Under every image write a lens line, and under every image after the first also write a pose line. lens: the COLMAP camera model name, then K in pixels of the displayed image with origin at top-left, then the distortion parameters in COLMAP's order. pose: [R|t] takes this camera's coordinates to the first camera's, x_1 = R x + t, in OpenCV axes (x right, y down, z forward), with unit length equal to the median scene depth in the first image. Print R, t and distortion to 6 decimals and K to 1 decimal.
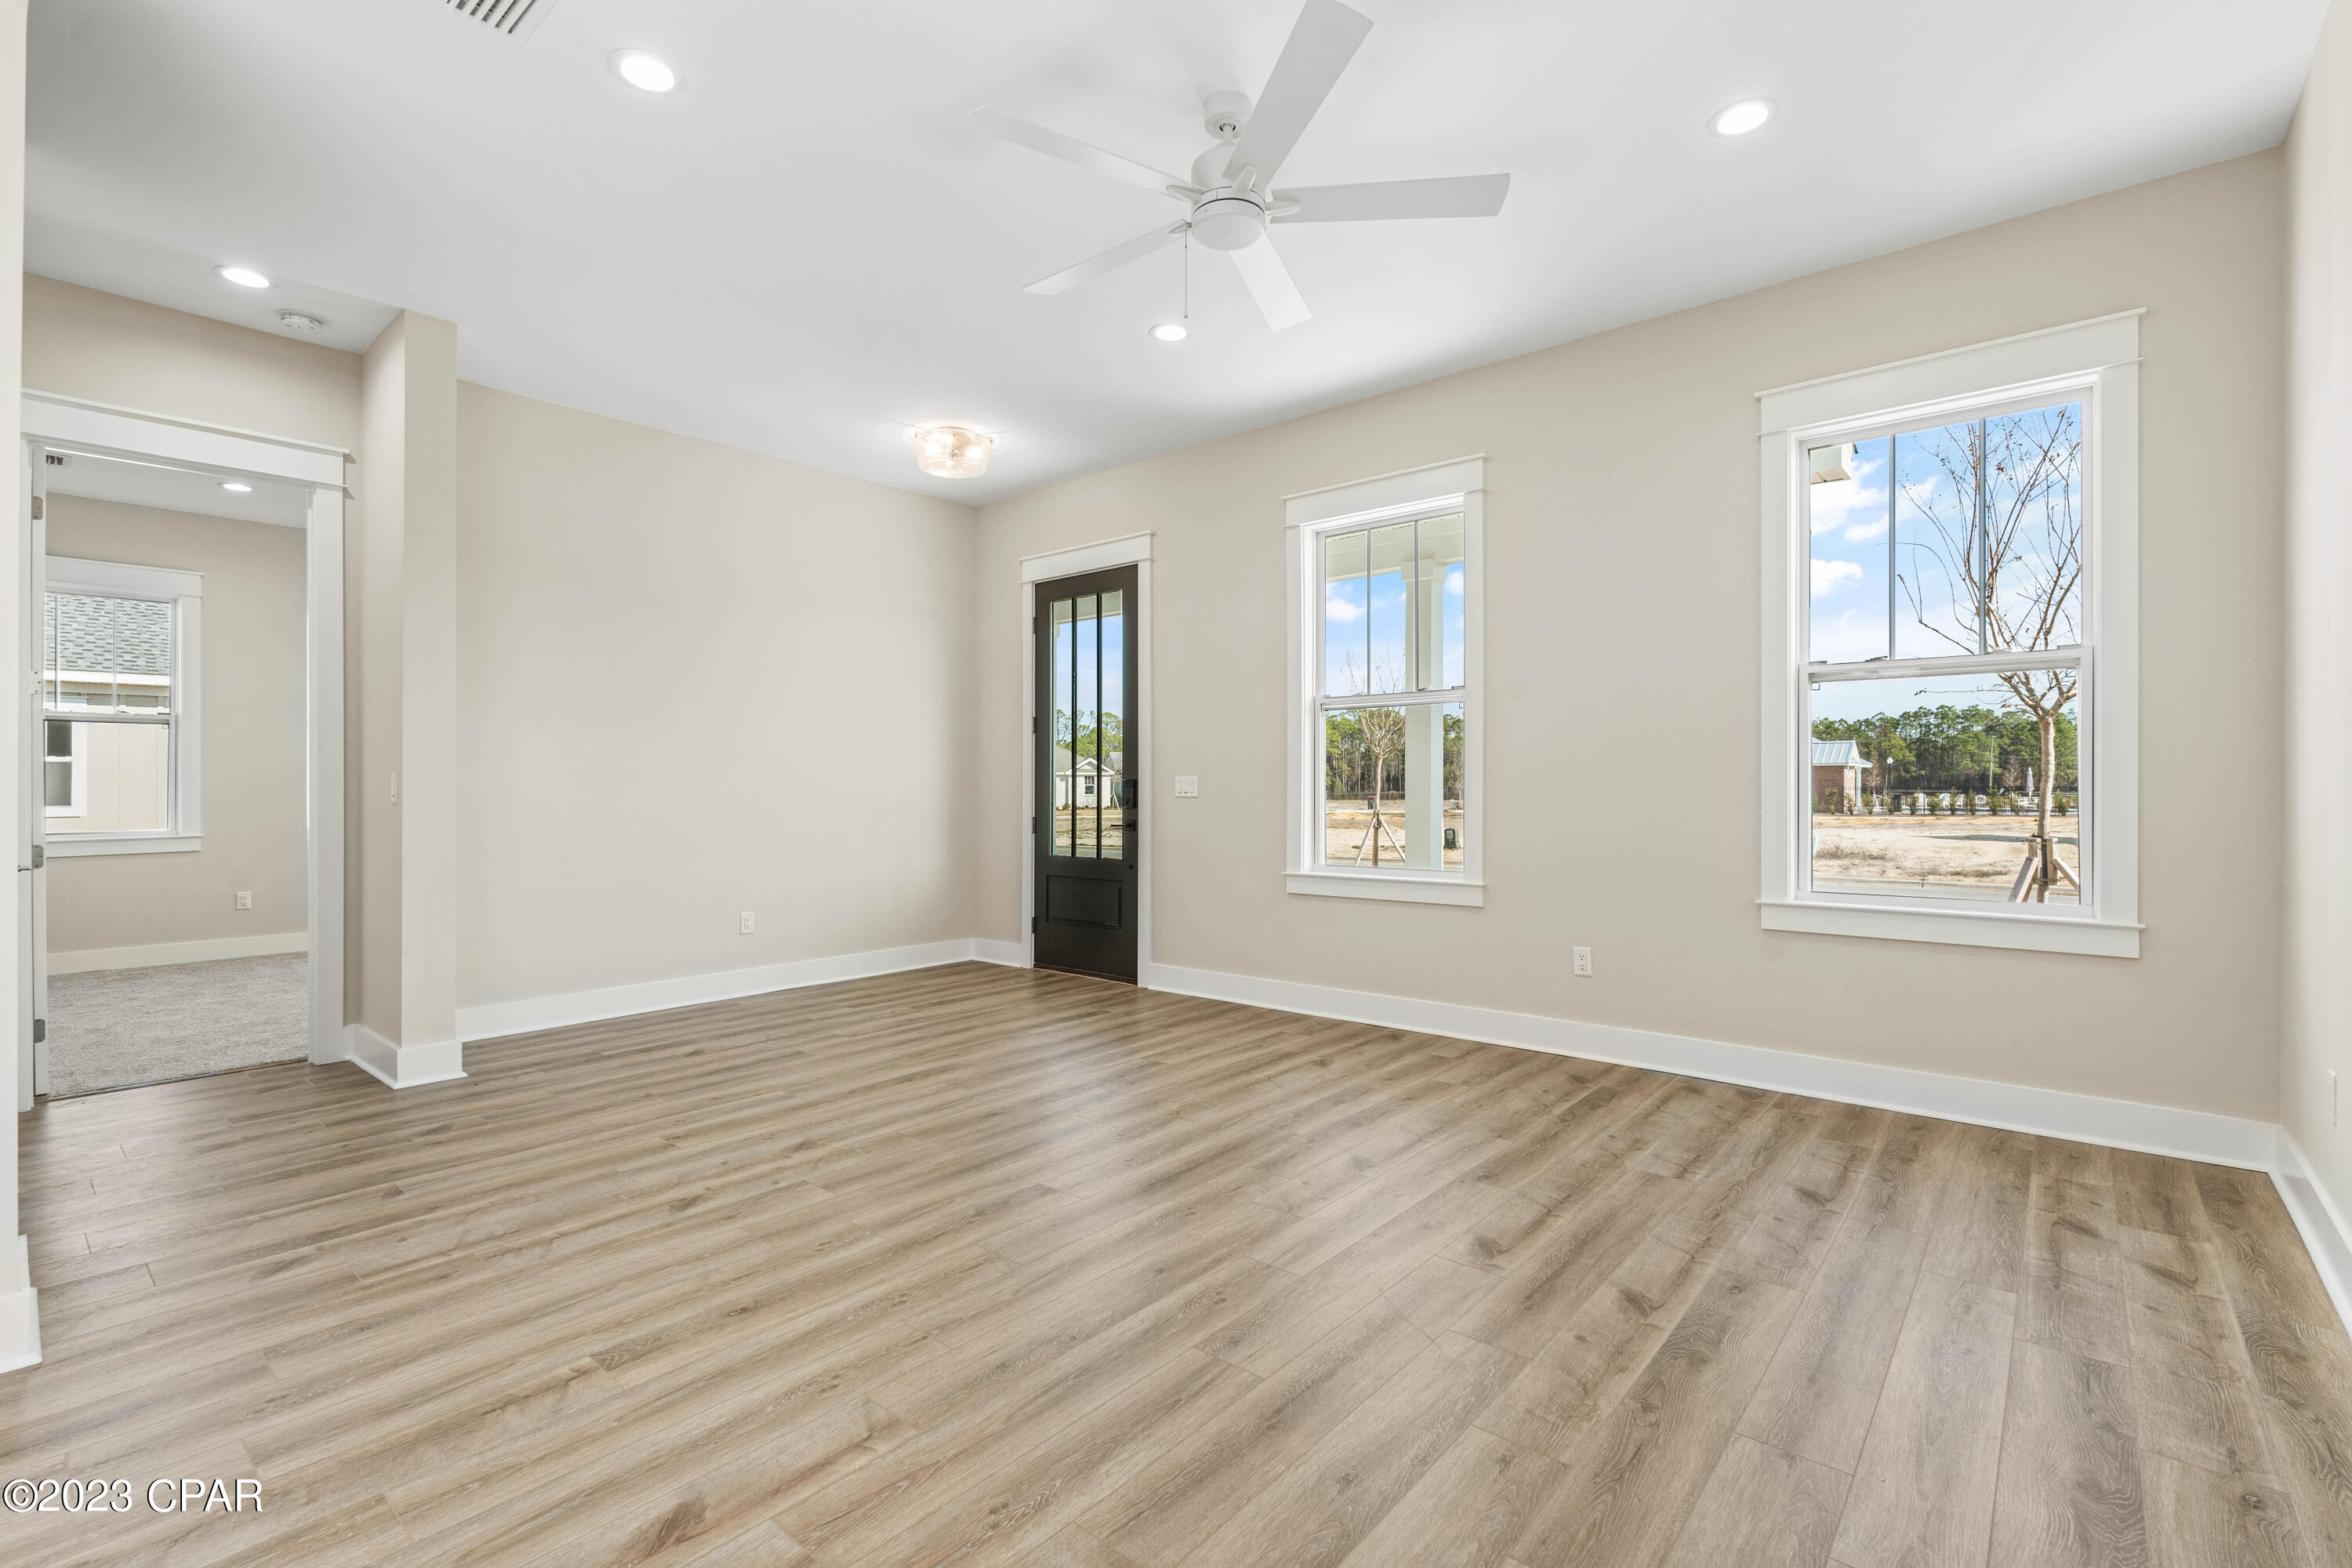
lens RADIAL K [[1039.8, 0, 1176.5], [0, 1039.8, 790.0], [0, 0, 1]] dist [0.000481, 0.000015]
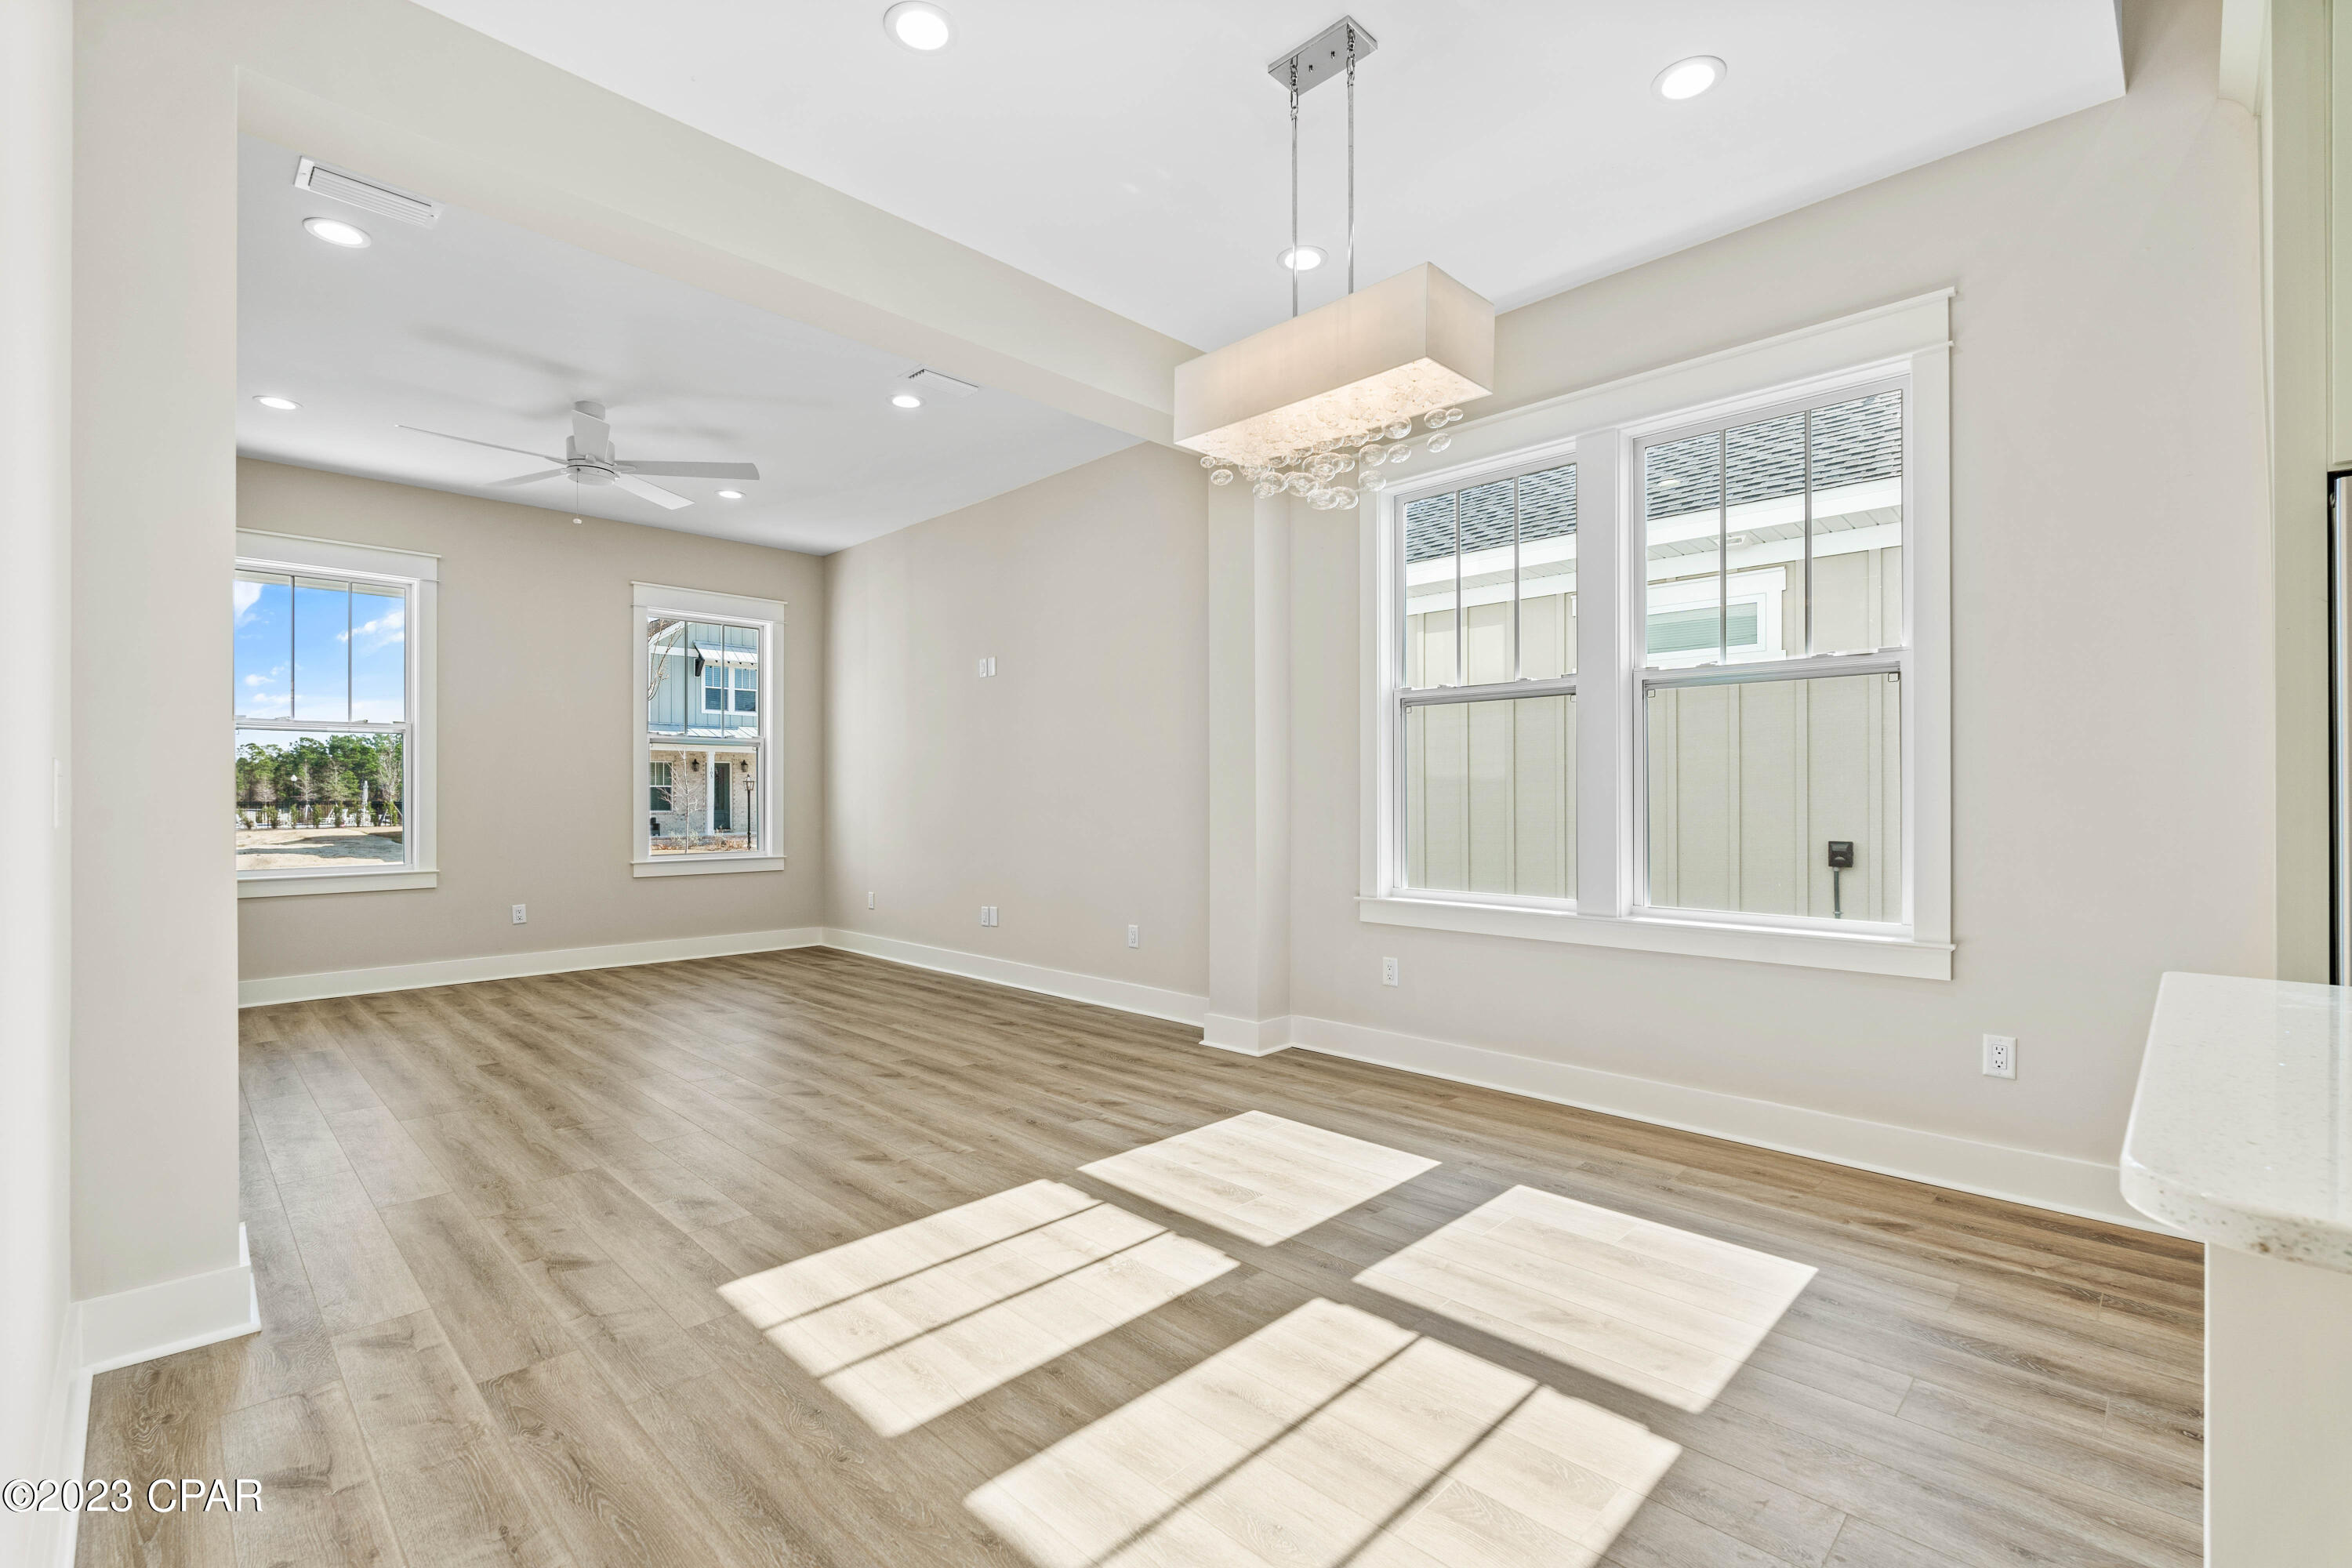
lens RADIAL K [[1039.8, 0, 1189.1], [0, 1039.8, 789.4], [0, 0, 1]] dist [0.000481, 0.000015]
pose [[0.070452, 0.010366, 0.997461, -1.581677], [0.001187, 0.999944, -0.010476, 0.001437], [-0.997514, 0.001922, 0.070436, -0.117594]]
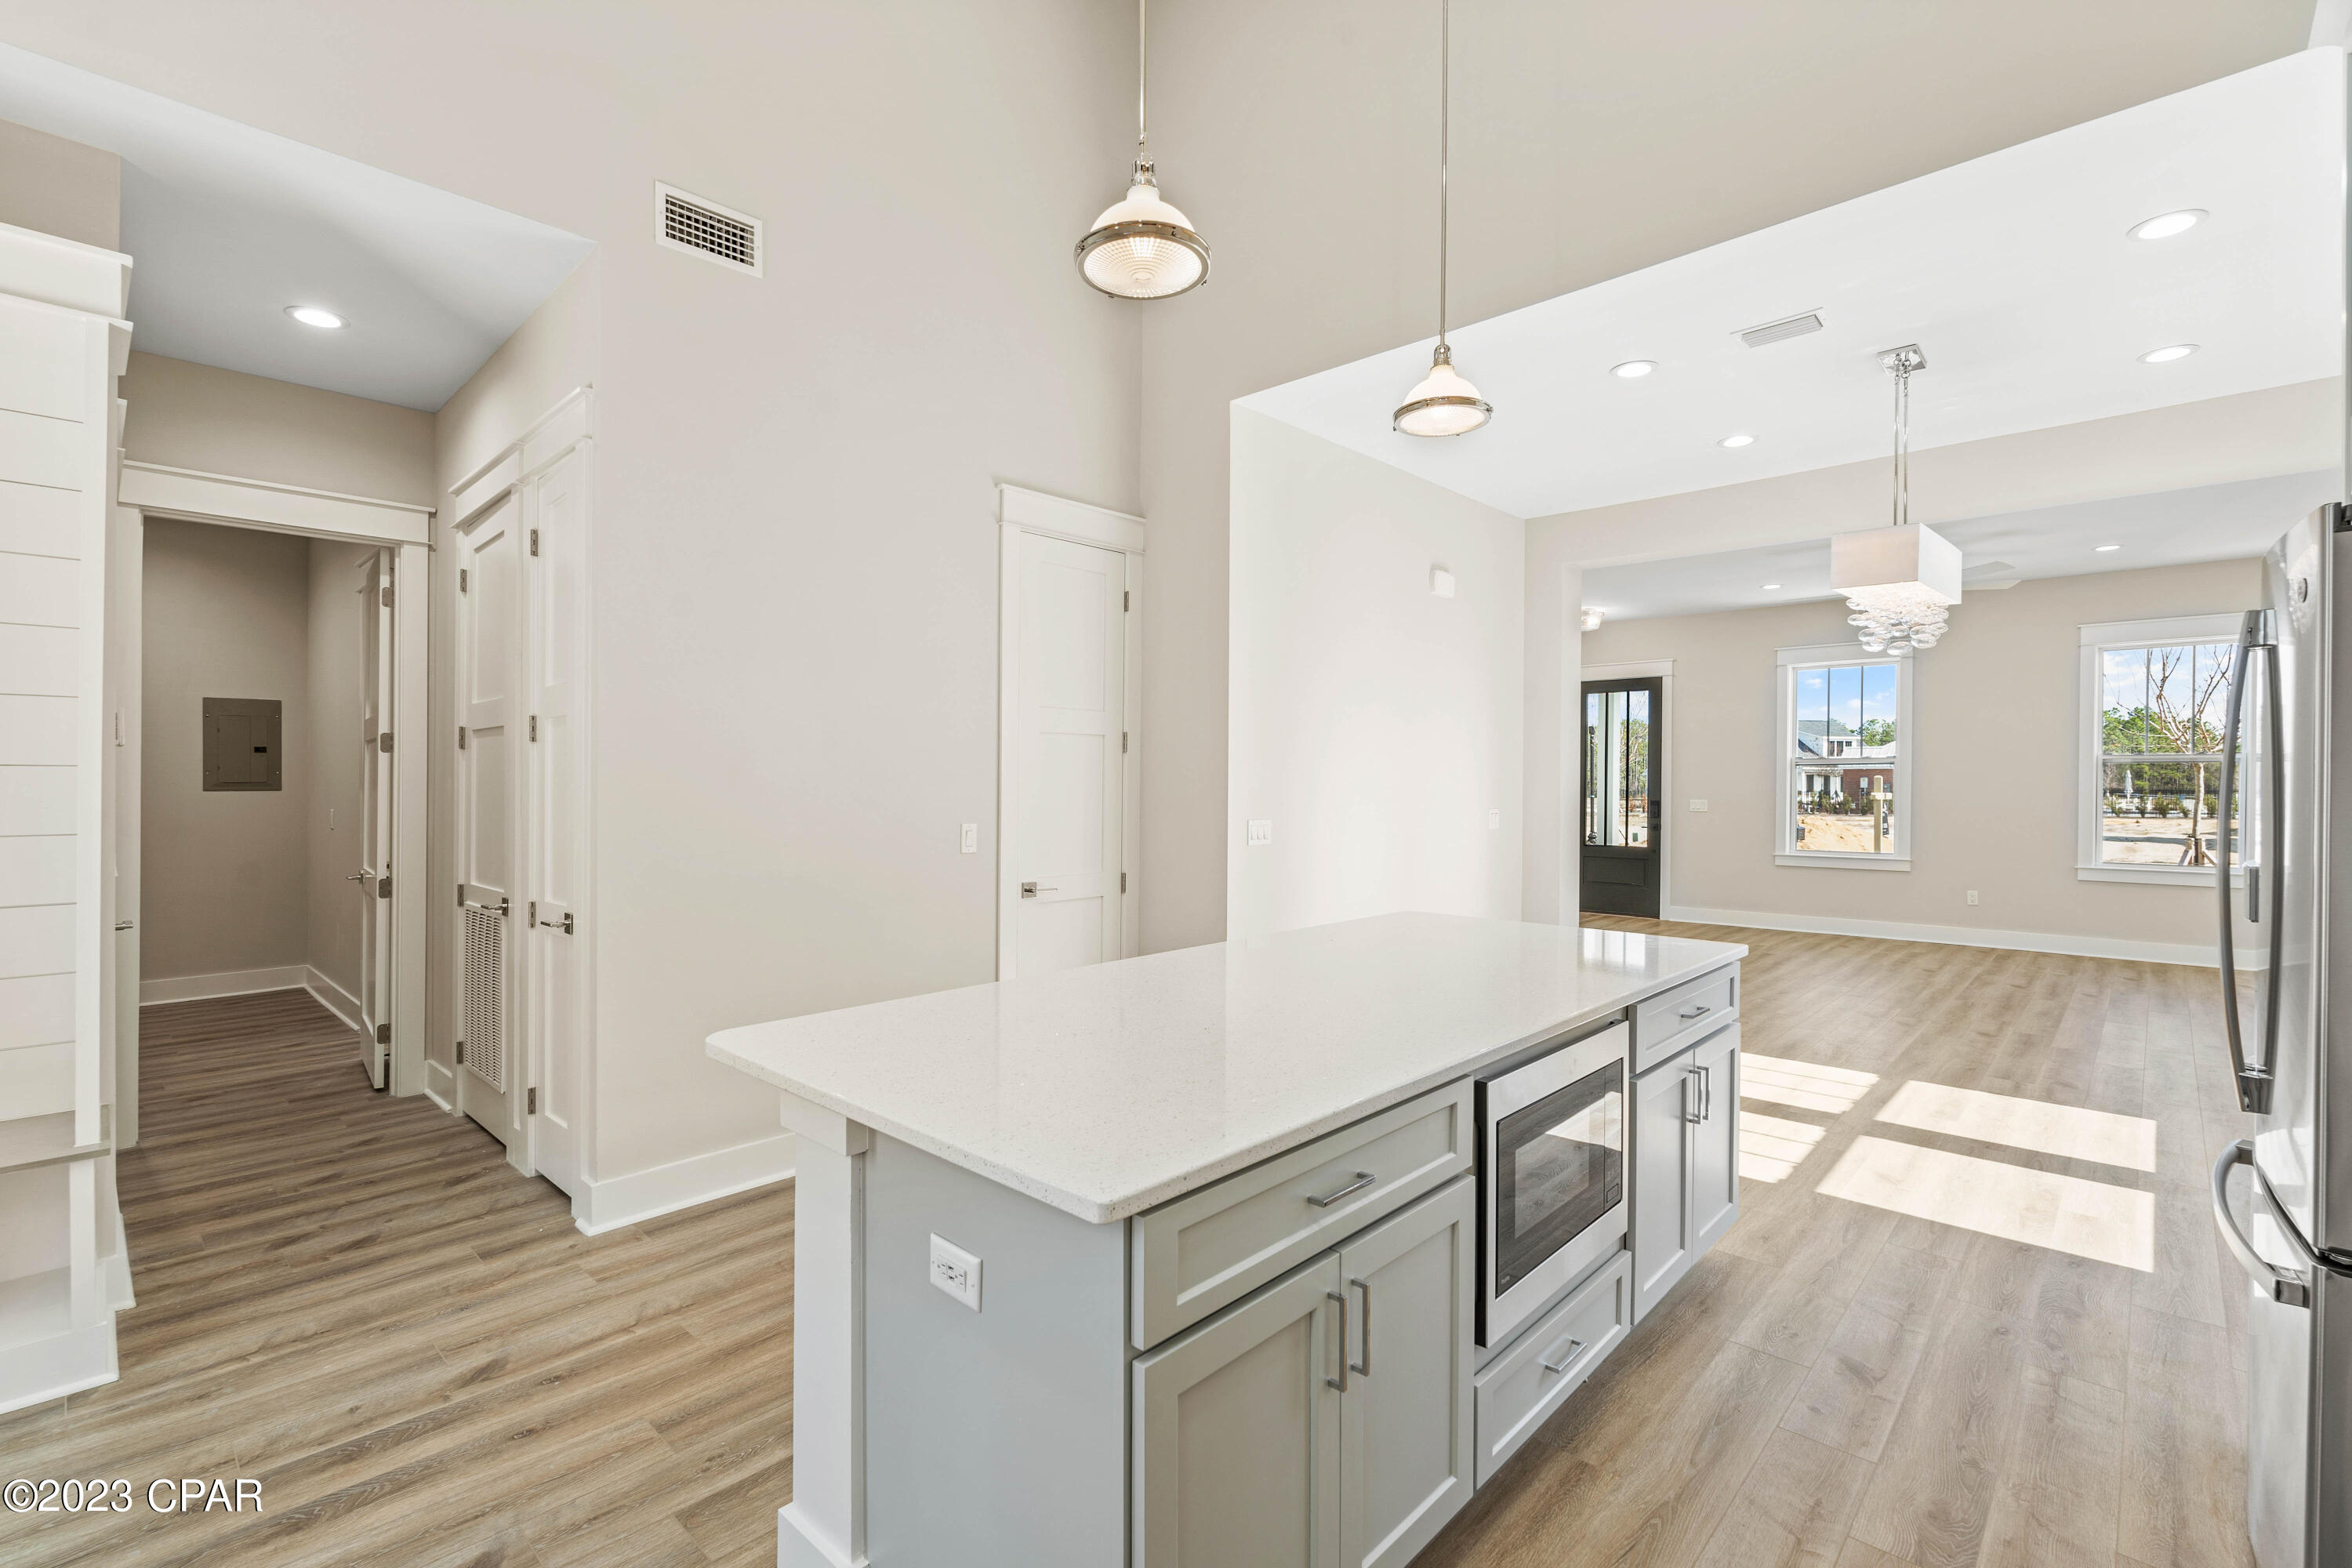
lens RADIAL K [[1039.8, 0, 1188.8], [0, 1039.8, 770.6], [0, 0, 1]] dist [0.000481, 0.000015]
pose [[0.999047, 0.005328, -0.043313, -1.557729], [-0.005887, 0.999901, -0.012785, -0.069875], [0.043241, 0.013028, 0.998980, -1.614544]]
